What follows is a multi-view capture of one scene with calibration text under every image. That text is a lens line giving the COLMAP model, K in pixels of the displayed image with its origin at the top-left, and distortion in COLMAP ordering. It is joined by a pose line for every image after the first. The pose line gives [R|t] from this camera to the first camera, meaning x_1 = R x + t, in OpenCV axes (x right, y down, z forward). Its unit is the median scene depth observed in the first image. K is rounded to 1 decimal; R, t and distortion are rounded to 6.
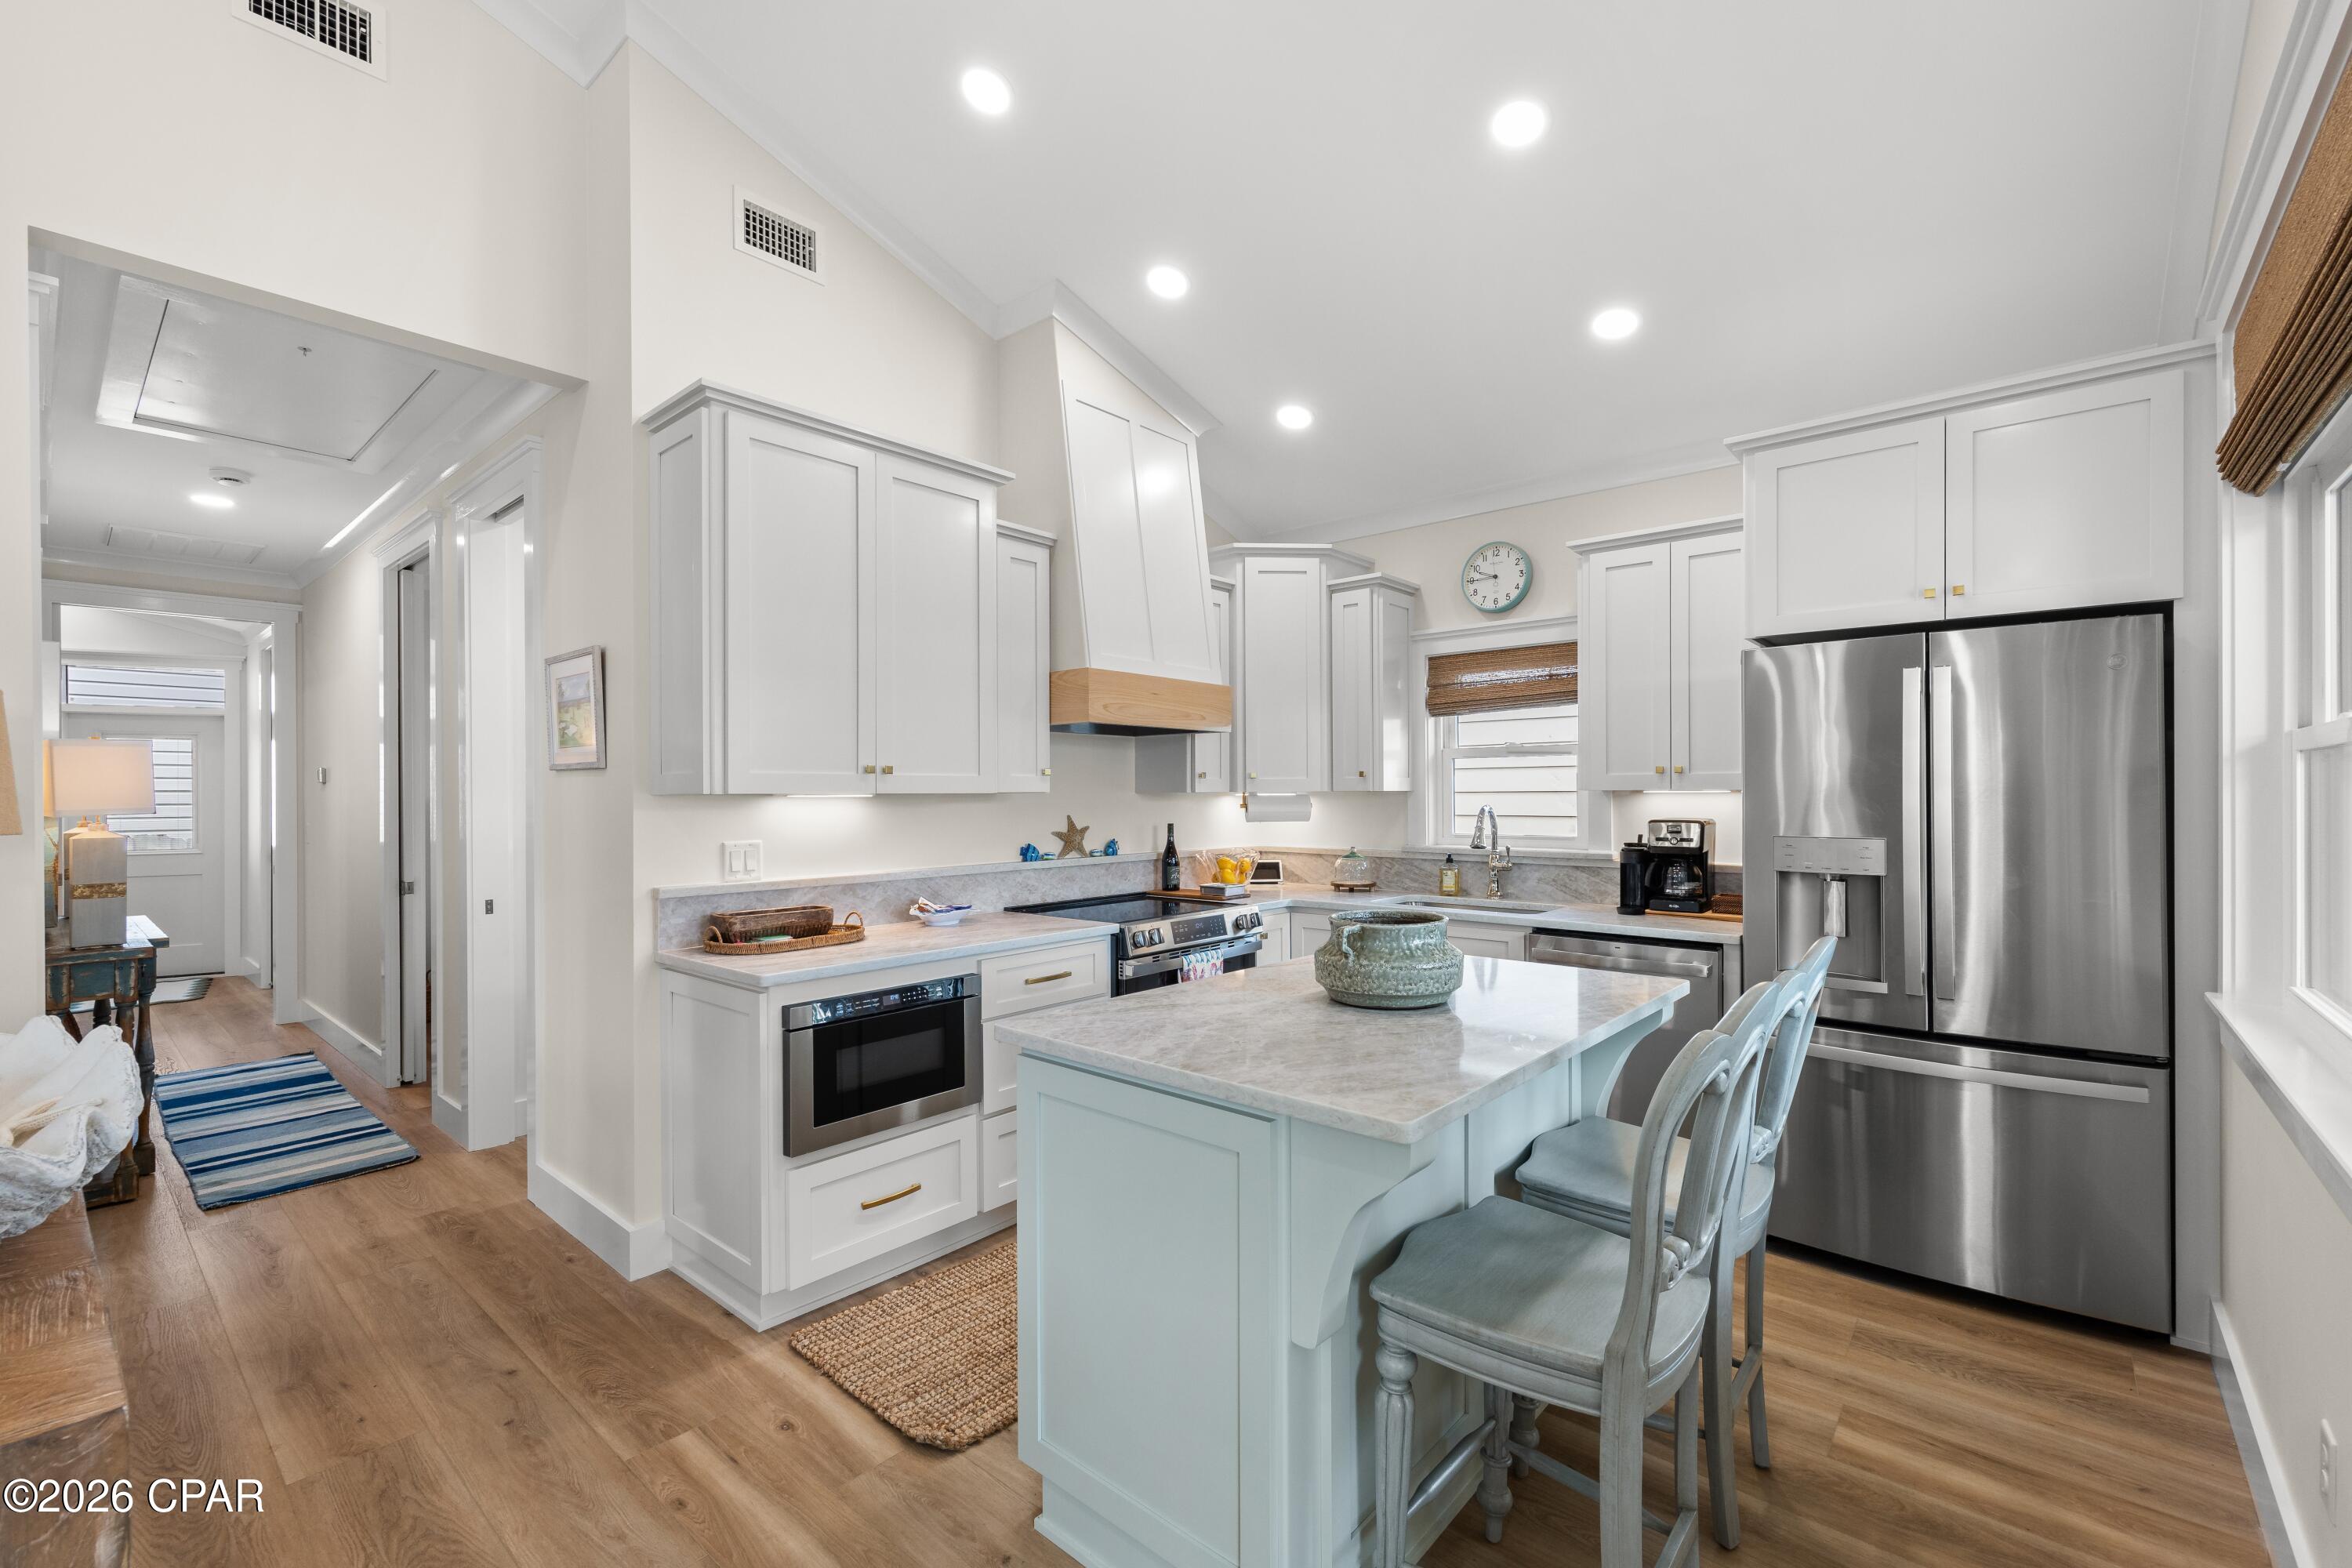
lens RADIAL K [[989.7, 0, 1176.0], [0, 989.7, 784.0], [0, 0, 1]] dist [0.016639, 0.000044]
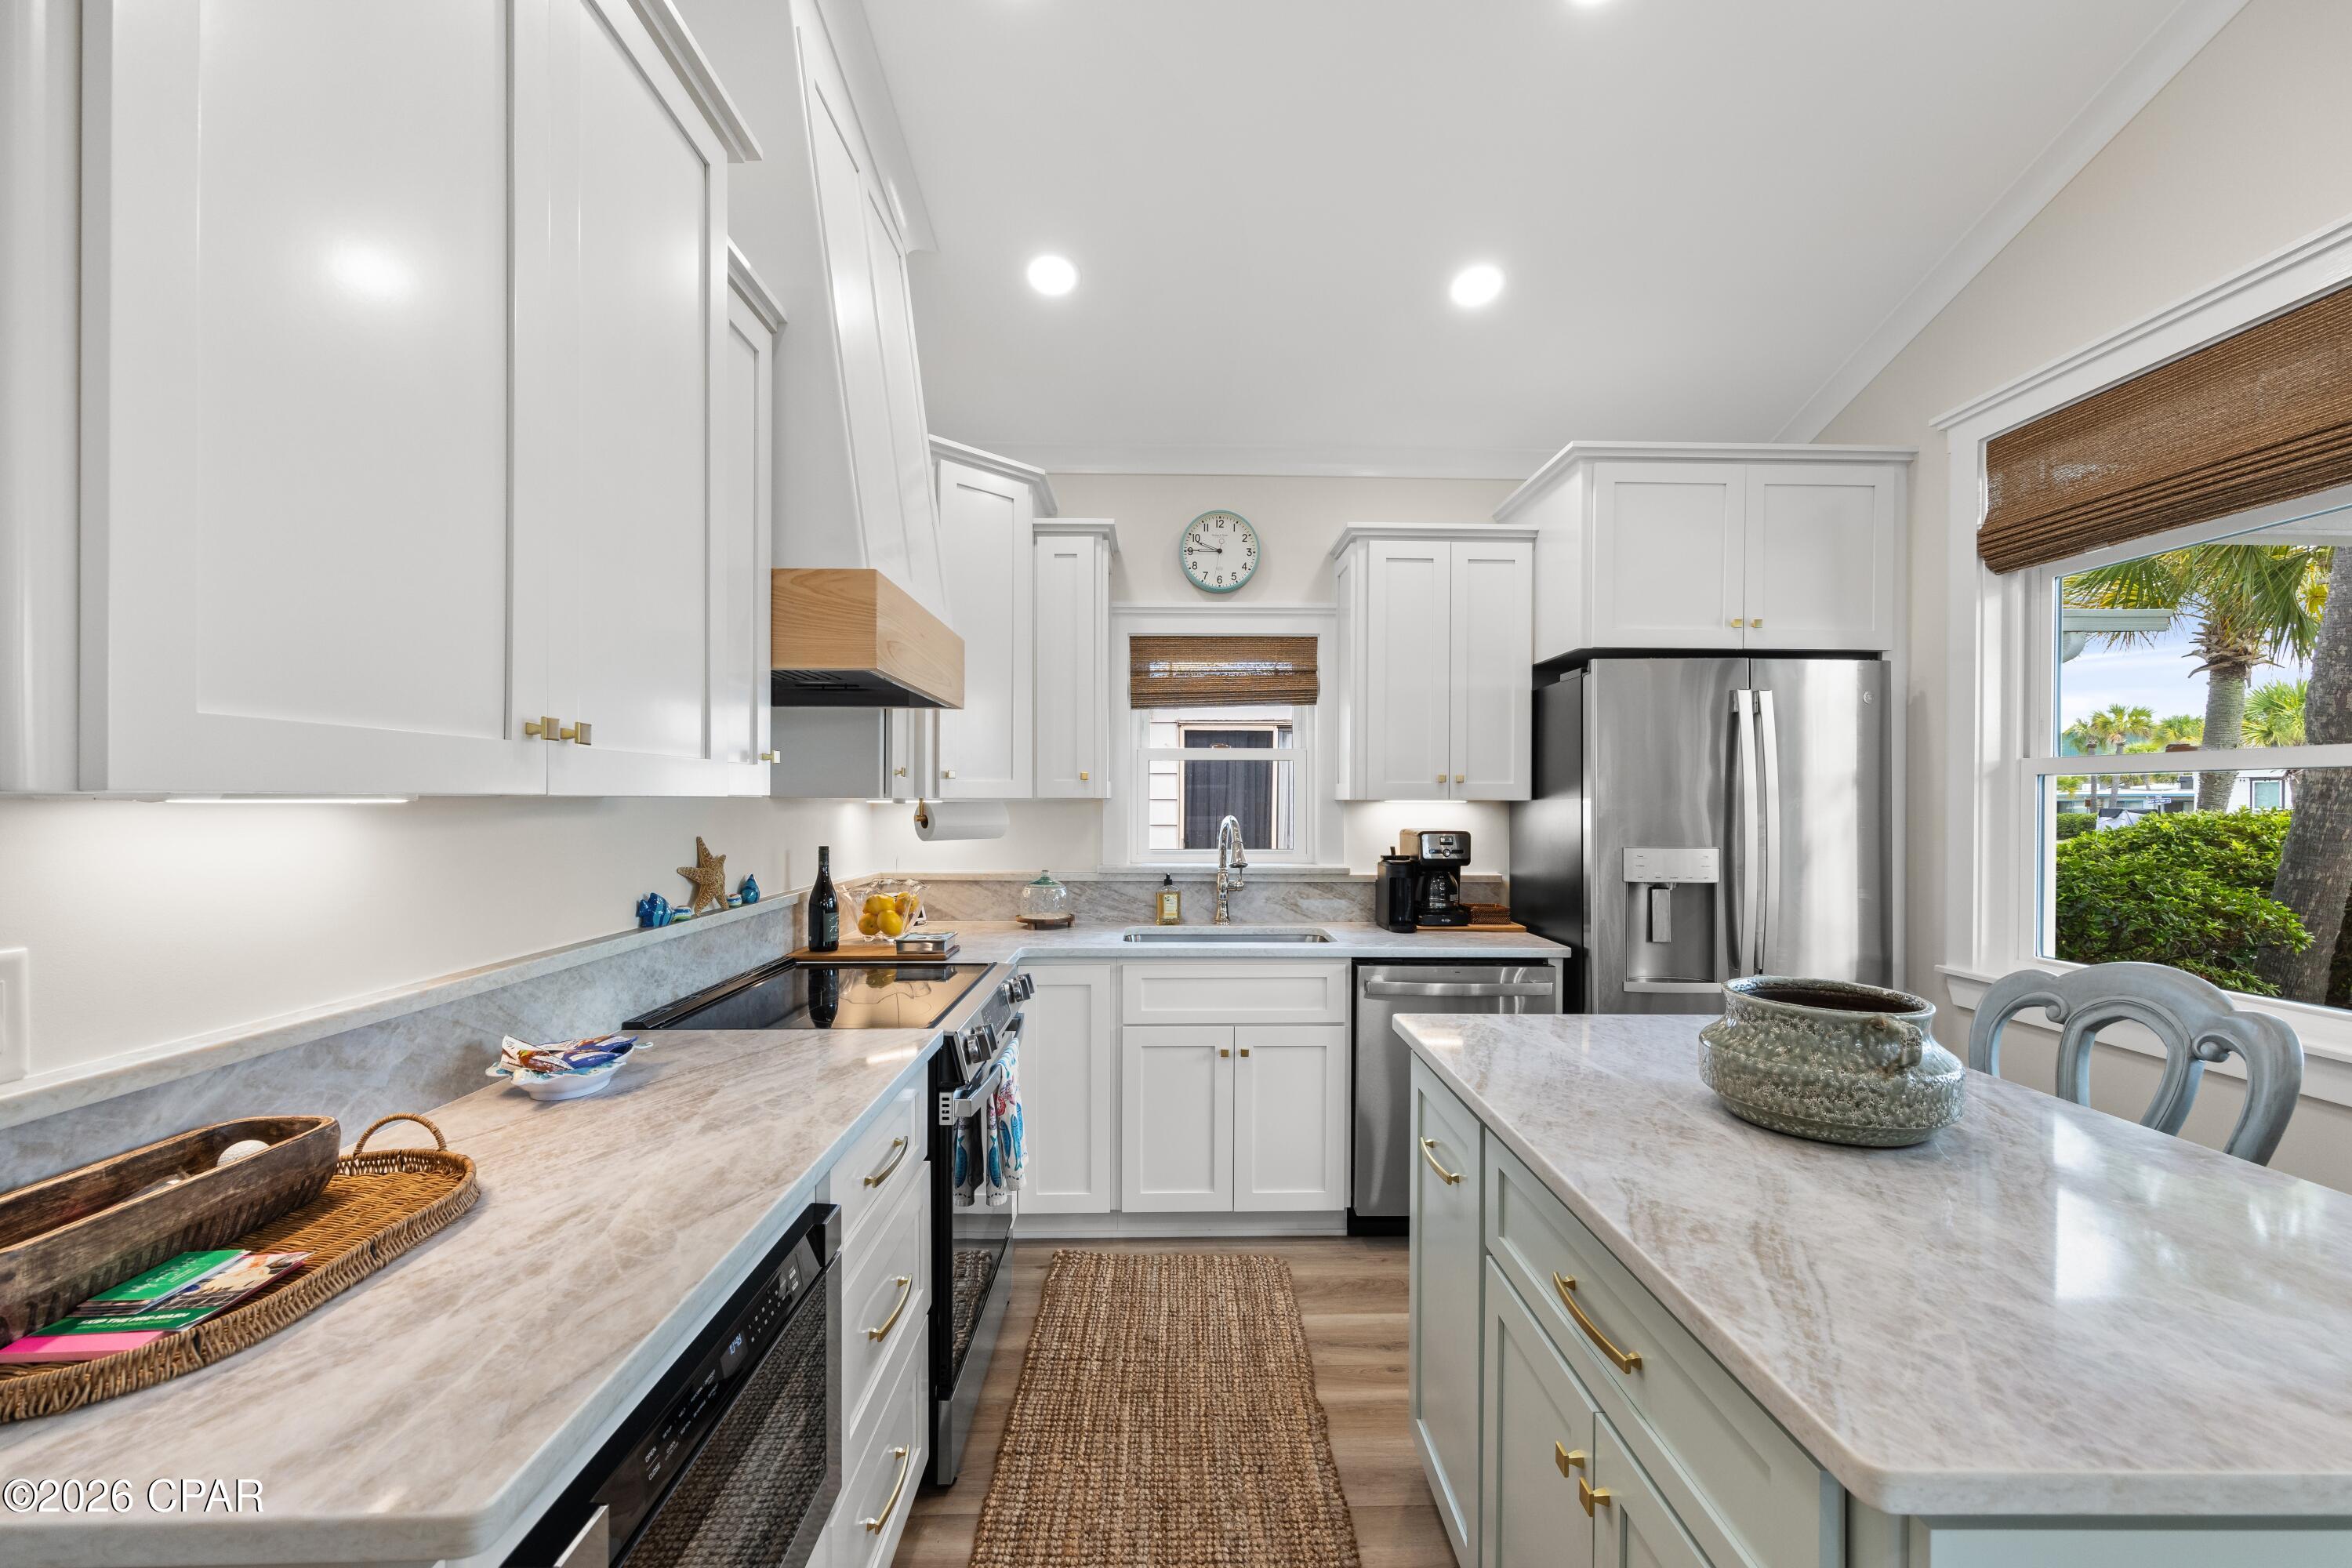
lens RADIAL K [[960.2, 0, 1176.0], [0, 960.2, 784.0], [0, 0, 1]] dist [-0.000846, -0.000104]
pose [[0.743331, 0.017684, 0.668690, -0.273584], [-0.013237, 0.999844, -0.011727, 0.004537], [-0.668793, -0.000135, 0.743449, 0.419781]]
